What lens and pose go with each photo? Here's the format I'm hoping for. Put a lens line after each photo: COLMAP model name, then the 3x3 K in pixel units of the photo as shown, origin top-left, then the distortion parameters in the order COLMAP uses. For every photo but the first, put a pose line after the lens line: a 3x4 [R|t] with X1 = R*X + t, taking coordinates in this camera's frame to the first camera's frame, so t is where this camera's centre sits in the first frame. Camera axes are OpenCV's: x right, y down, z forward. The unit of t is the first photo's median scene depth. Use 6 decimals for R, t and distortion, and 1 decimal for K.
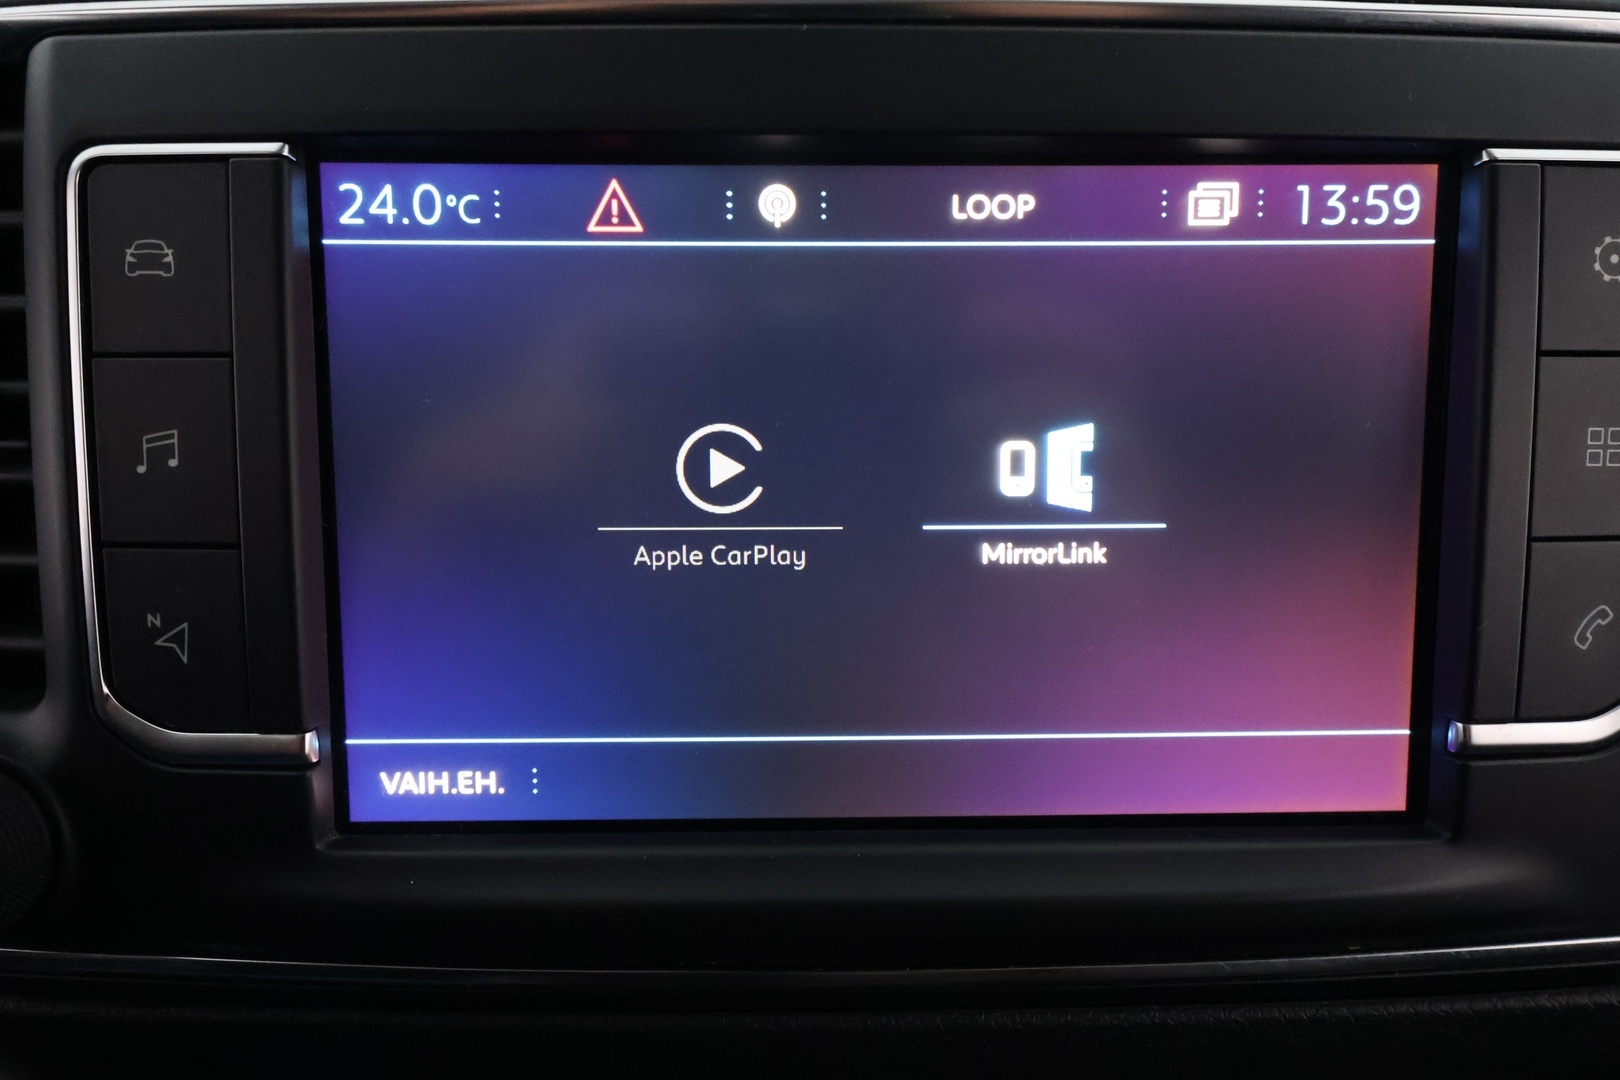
lens RADIAL K [[971.1, 0, 810.0], [0, 971.1, 540.0], [0, 0, 1]] dist [0.006396, 0.001310]
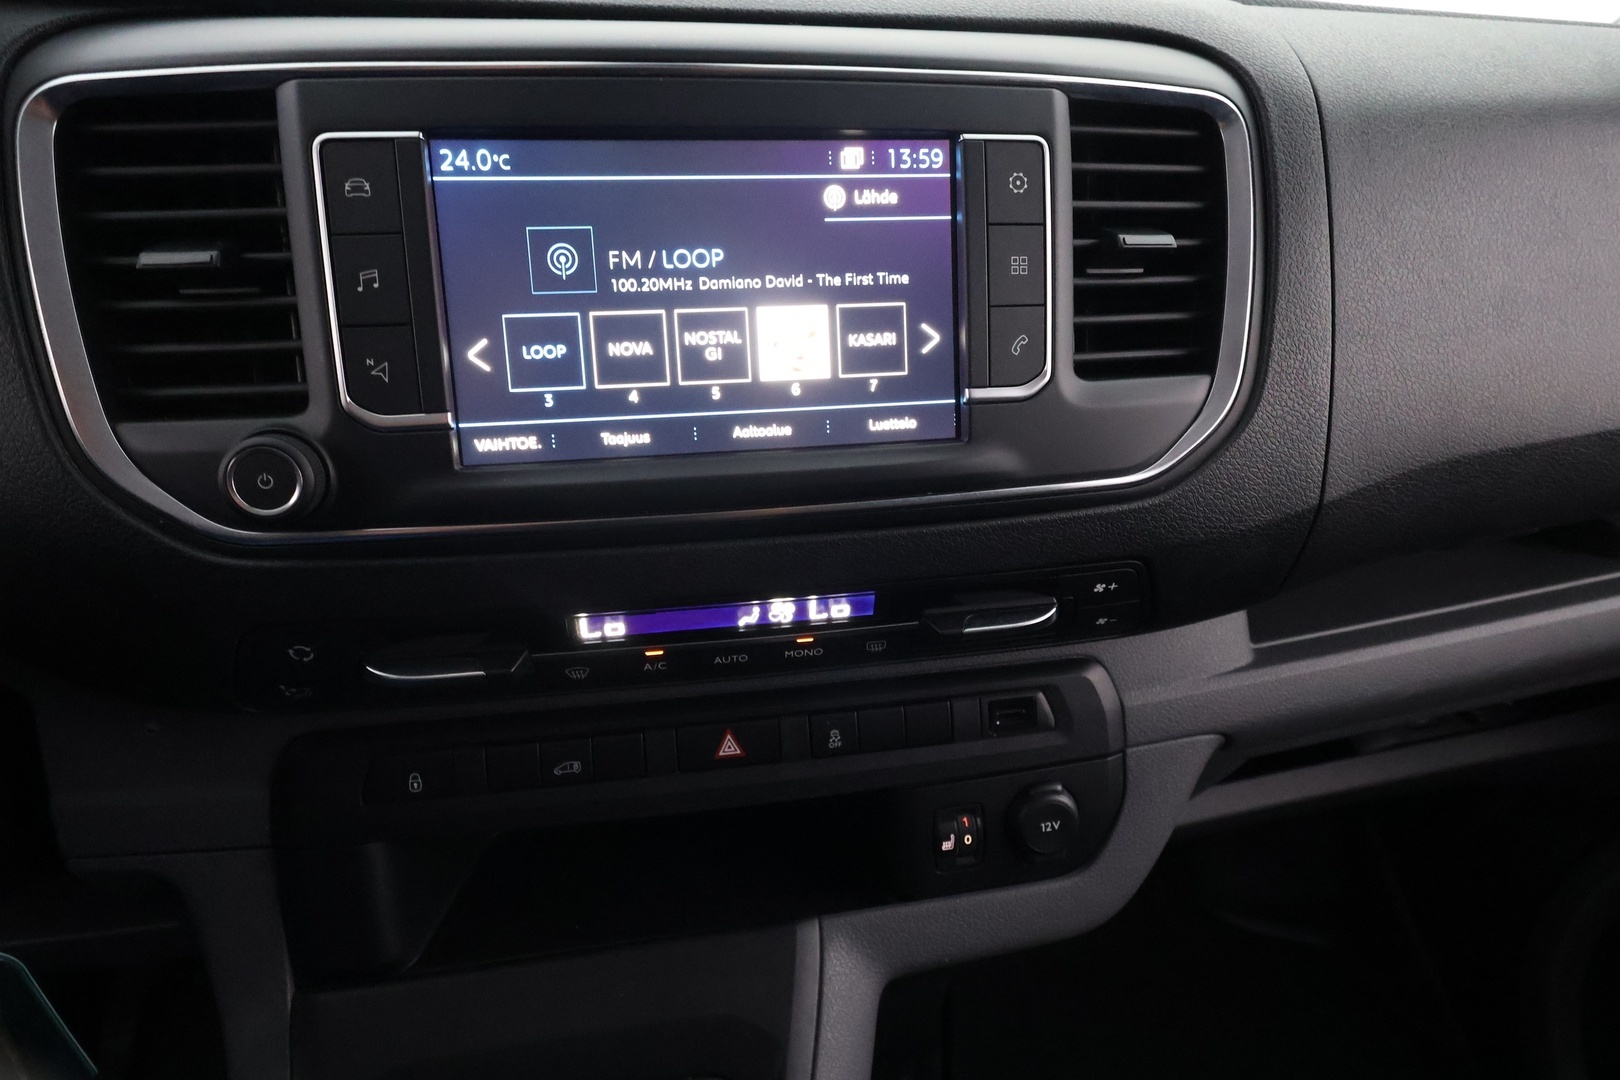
lens RADIAL K [[933.6, 0, 810.0], [0, 933.6, 540.0], [0, 0, 1]] dist [0.001505, 0.001373]
pose [[0.987833, -0.062542, 0.142391, -0.037796], [0.051121, 0.995279, 0.082500, 0.344383], [-0.146879, -0.074217, 0.986366, -1.164394]]
